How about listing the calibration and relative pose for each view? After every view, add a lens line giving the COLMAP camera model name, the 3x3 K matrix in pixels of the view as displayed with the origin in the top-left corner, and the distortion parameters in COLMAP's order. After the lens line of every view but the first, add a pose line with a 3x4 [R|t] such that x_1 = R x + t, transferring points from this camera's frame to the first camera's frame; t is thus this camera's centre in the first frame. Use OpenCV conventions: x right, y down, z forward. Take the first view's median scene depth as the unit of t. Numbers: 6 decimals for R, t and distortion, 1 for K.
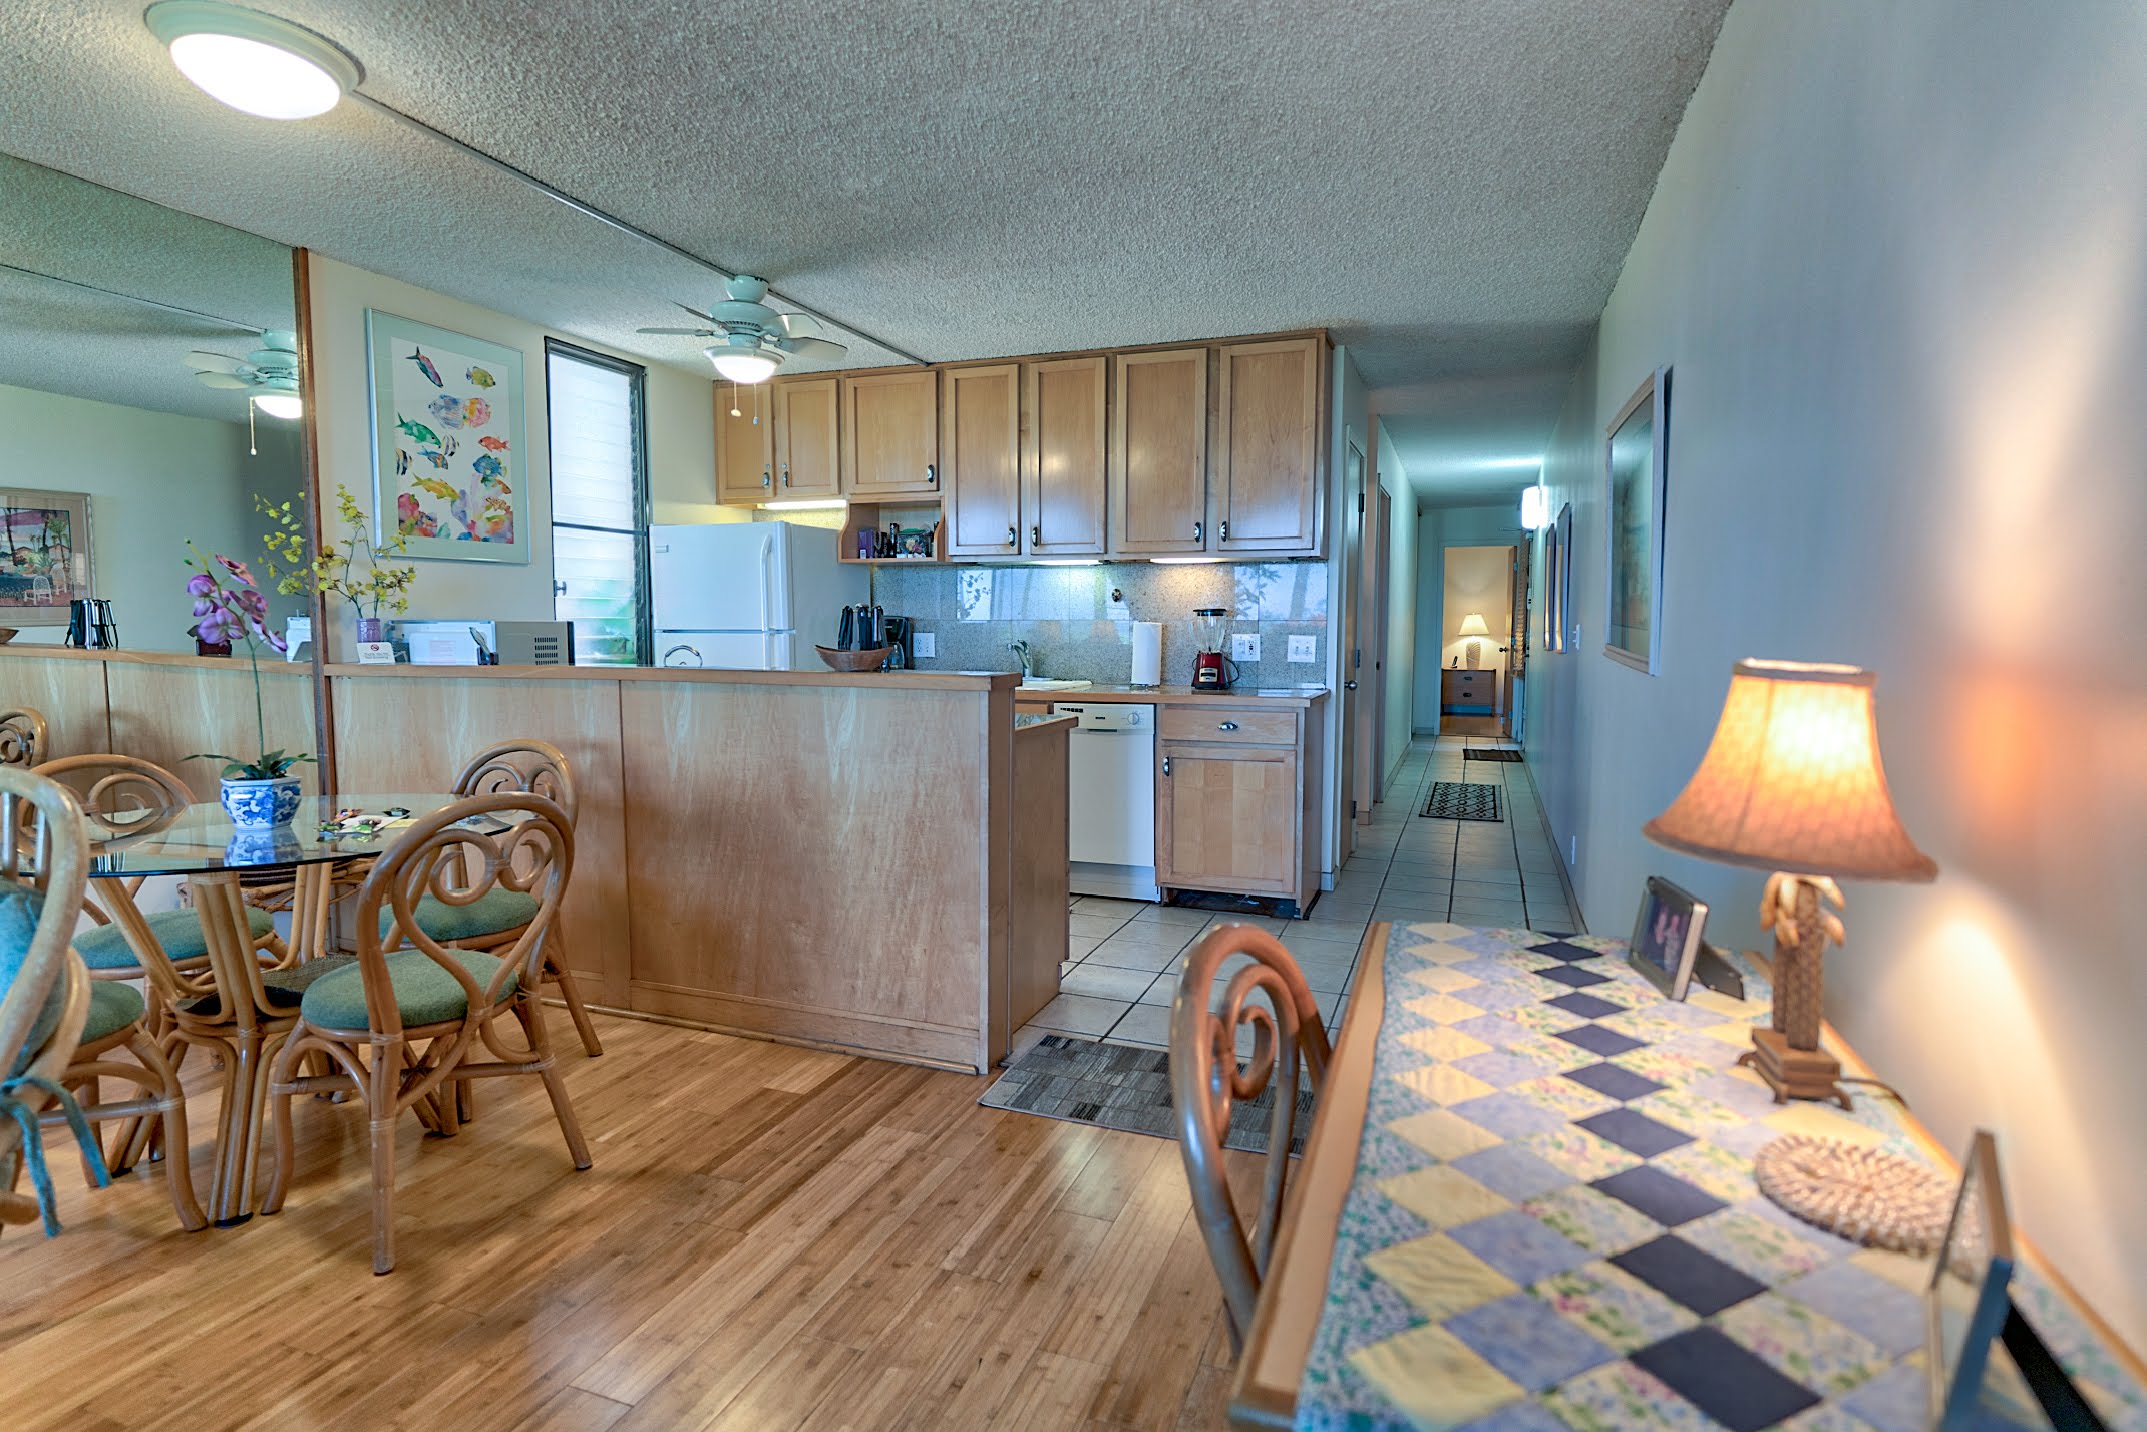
lens RADIAL K [[1104.6, 0, 1069.8], [0, 1104.6, 711.7], [0, 0, 1]] dist [-0.000887, 0.000808]
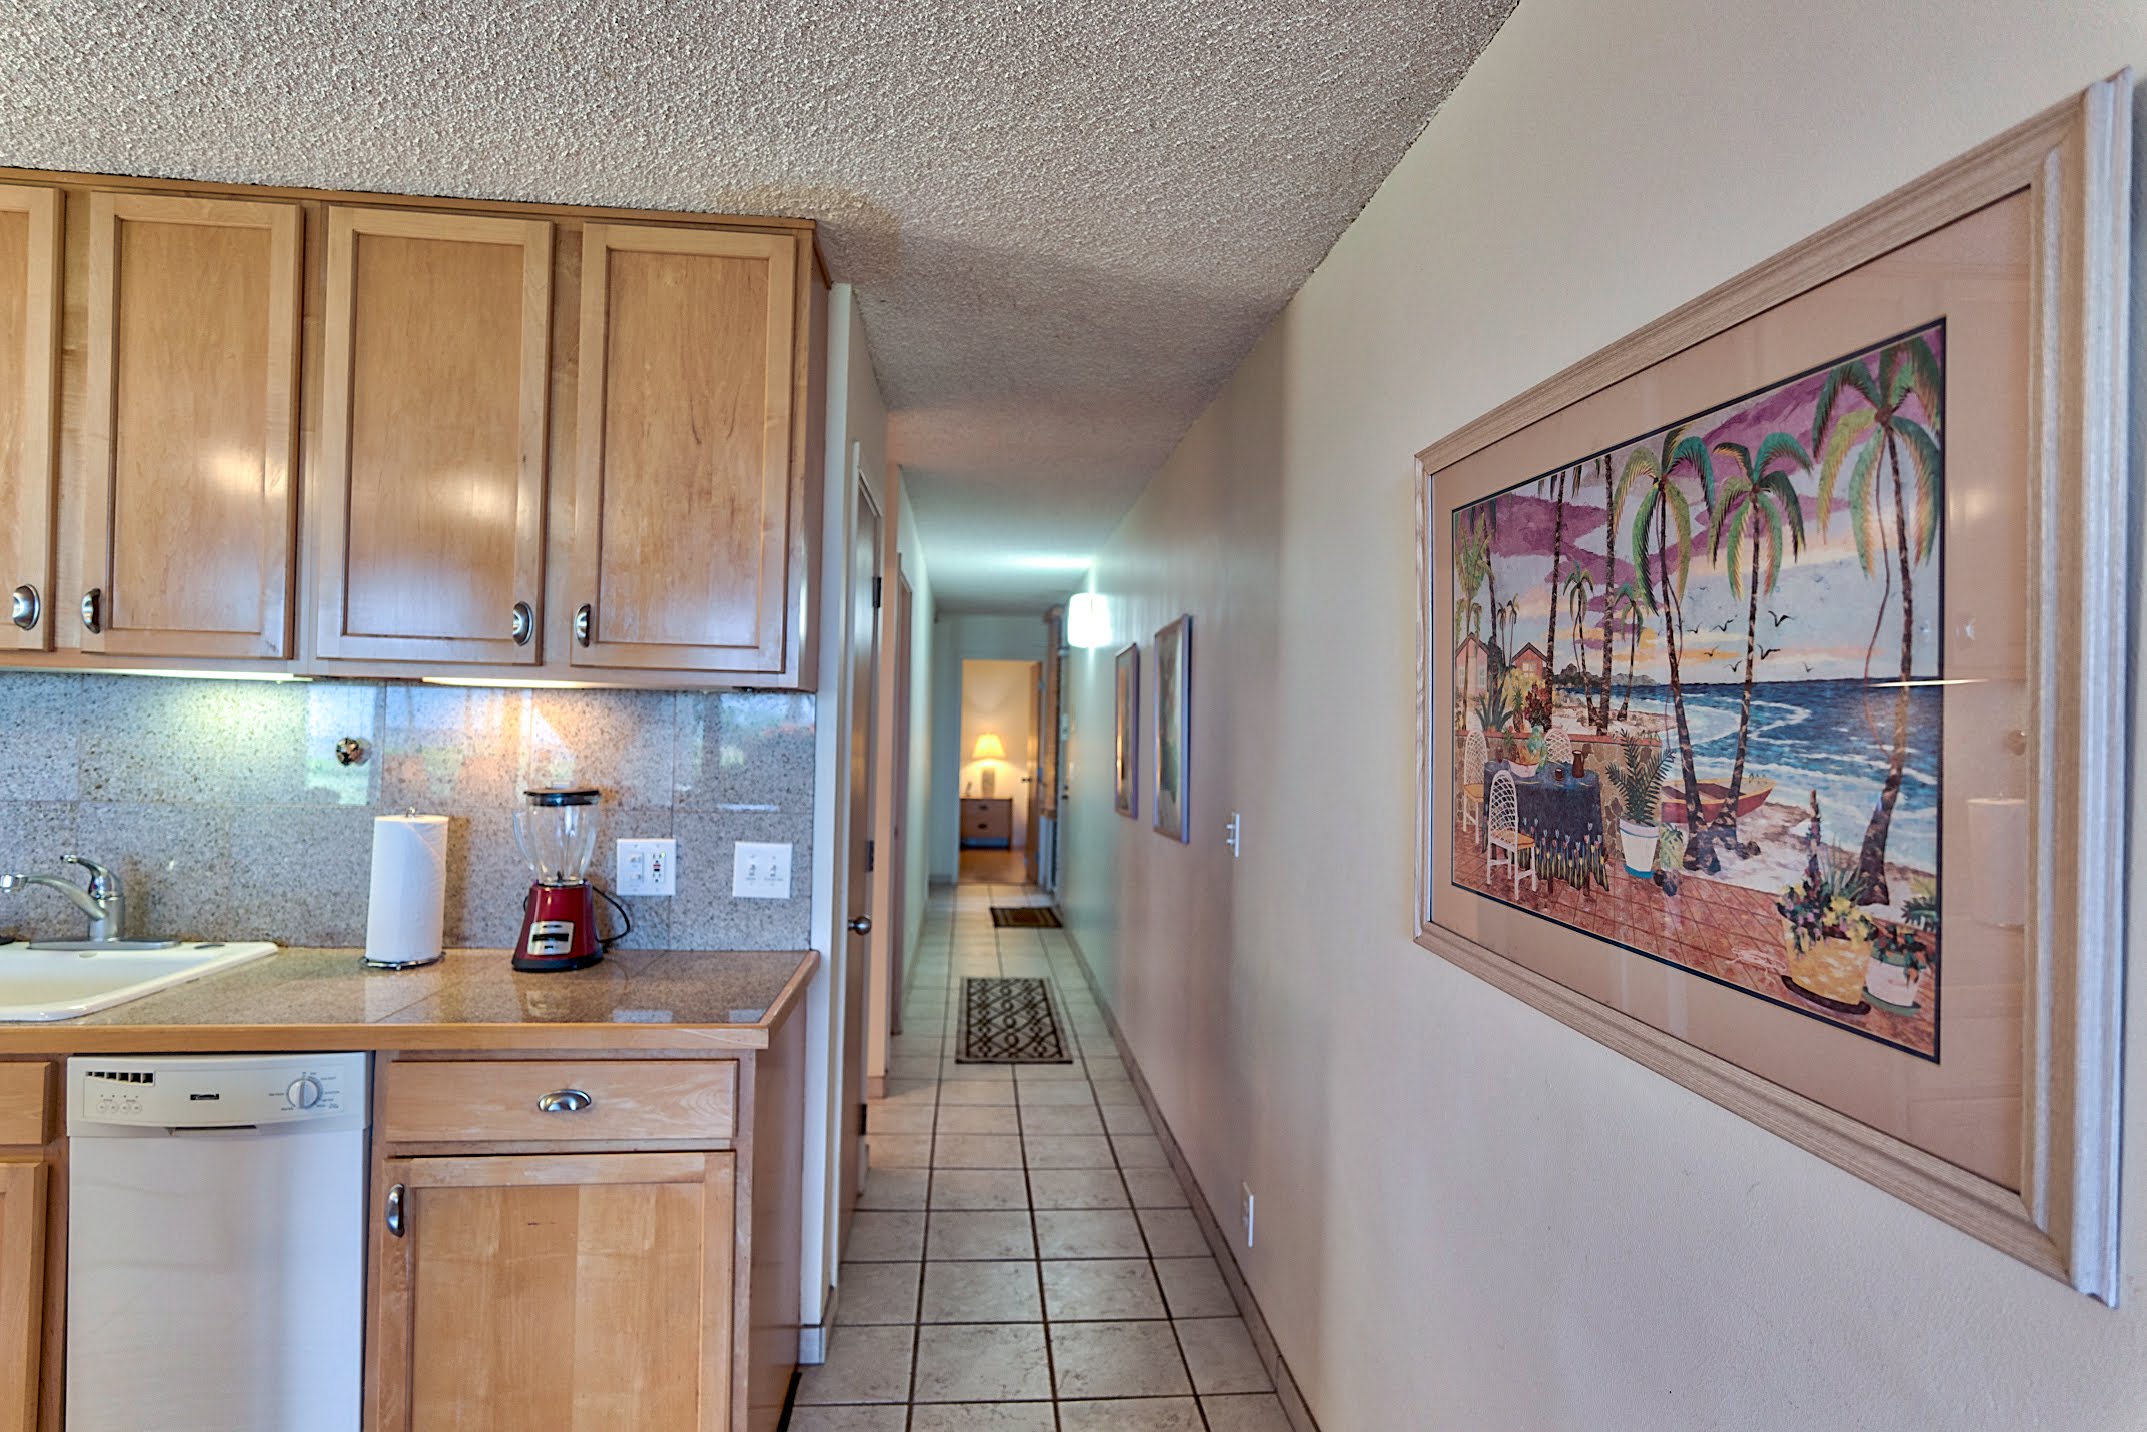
lens RADIAL K [[1104.6, 0, 1069.8], [0, 1104.6, 711.7], [0, 0, 1]] dist [-0.000887, 0.000808]
pose [[0.903039, 0.025364, 0.428809, 0.124822], [0.013153, 0.996155, -0.086621, -0.085916], [-0.429357, 0.083862, 0.899233, 0.509367]]
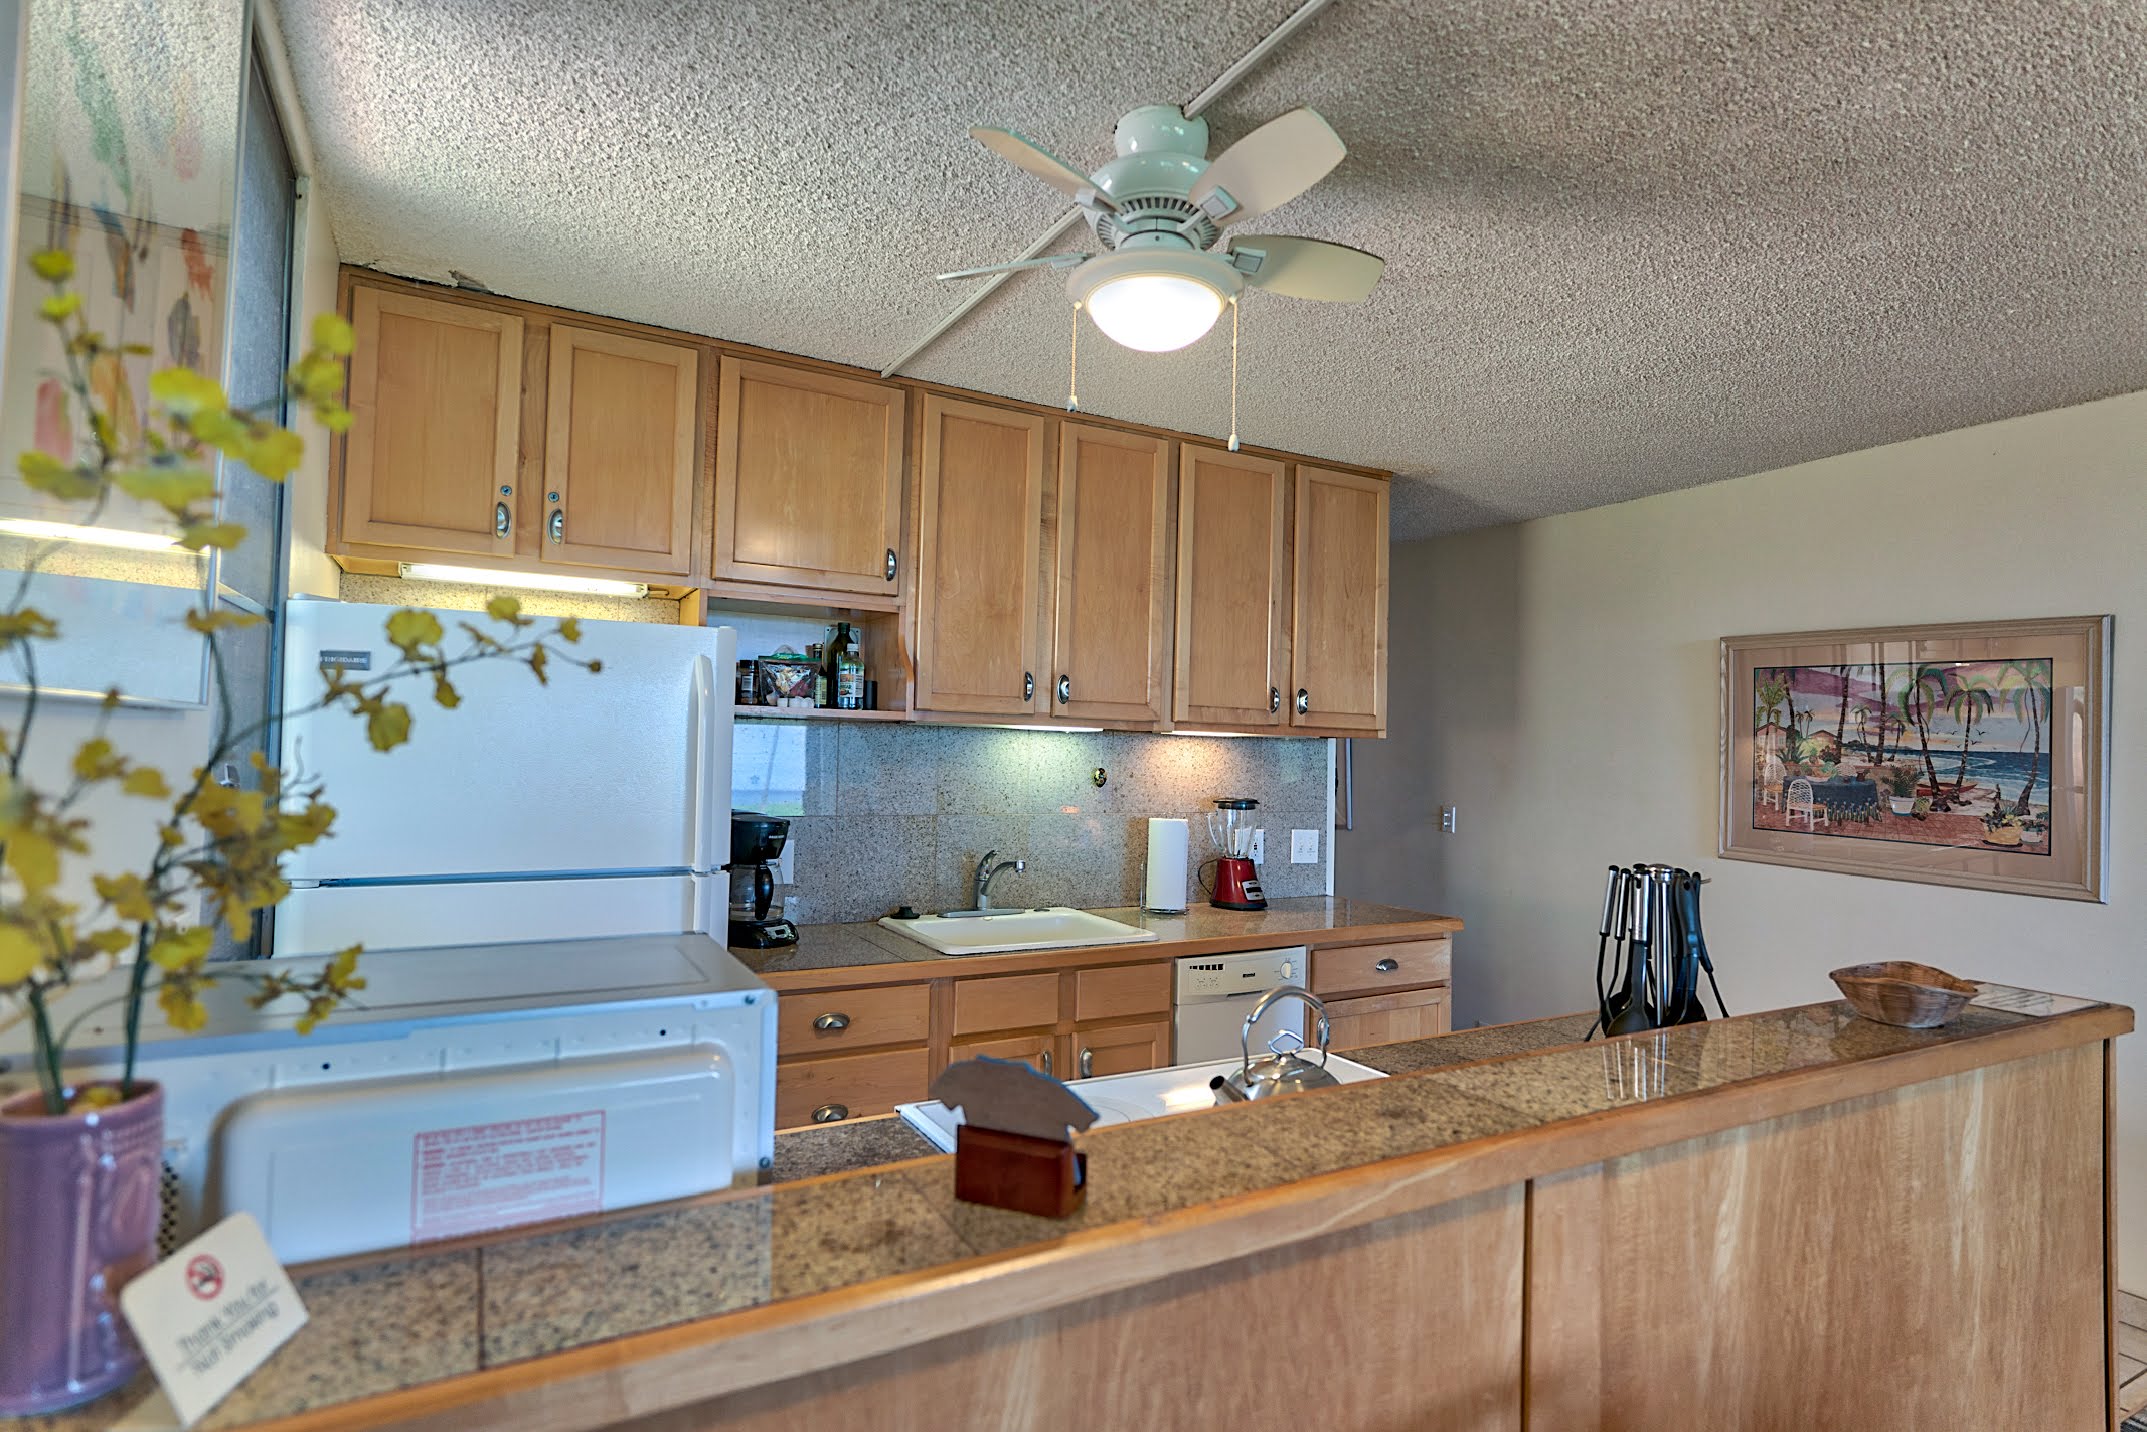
lens RADIAL K [[1092.9, 0, 1070.1], [0, 1092.9, 720.7], [0, 0, 1]] dist [-0.004272, 0.000262]
pose [[0.648453, 0.032669, 0.760554, -0.532824], [0.040236, 0.996211, -0.077097, -0.097178], [-0.760191, 0.080596, 0.644681, 0.627882]]
